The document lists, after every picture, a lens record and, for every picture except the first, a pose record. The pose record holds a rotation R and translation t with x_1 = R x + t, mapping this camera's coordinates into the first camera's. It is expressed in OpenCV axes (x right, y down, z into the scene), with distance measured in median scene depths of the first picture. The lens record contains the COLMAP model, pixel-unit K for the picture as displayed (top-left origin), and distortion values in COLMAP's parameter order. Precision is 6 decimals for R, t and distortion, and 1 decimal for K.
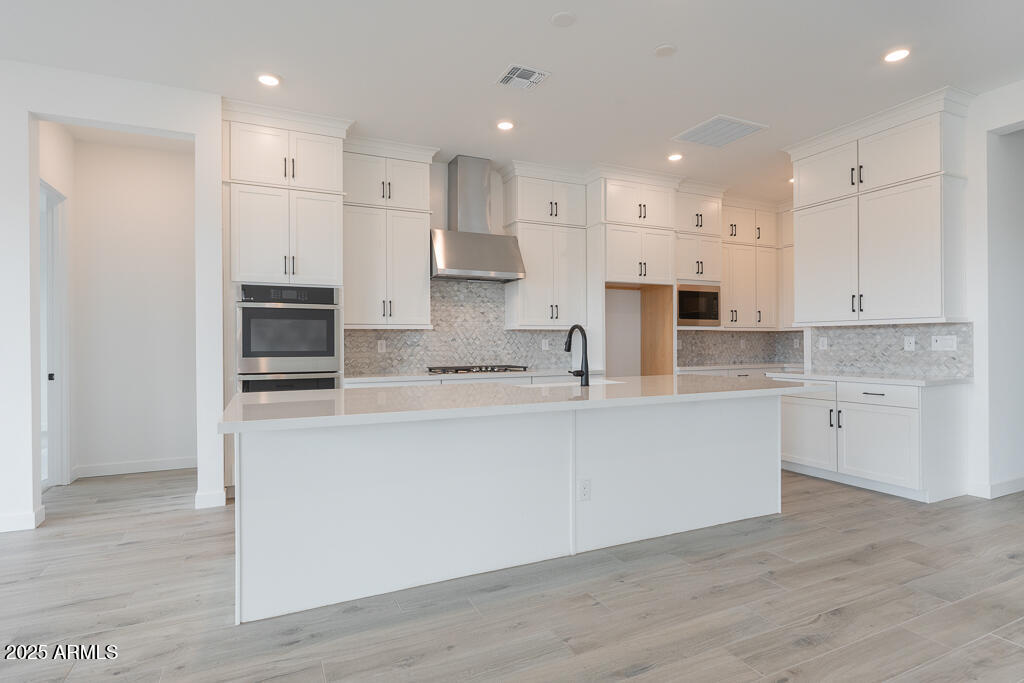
lens RADIAL K [[526.1, 0, 512.2], [0, 526.1, 343.2], [0, 0, 1]] dist [0.002413, -0.000642]
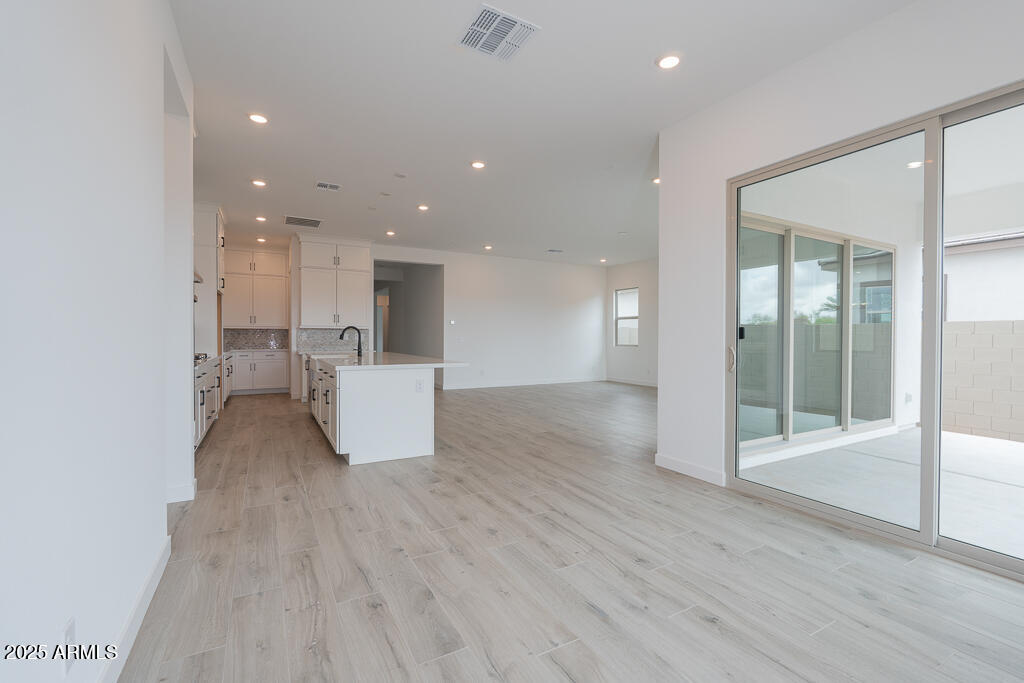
lens RADIAL K [[446.0, 0, 511.3], [0, 446.0, 337.5], [0, 0, 1]] dist [-0.009714, 0.000428]
pose [[-0.068951, 0.005251, 0.997606, -1.526946], [-0.003226, 0.999980, -0.005487, 0.014269], [-0.997615, -0.003597, -0.068933, 0.480335]]
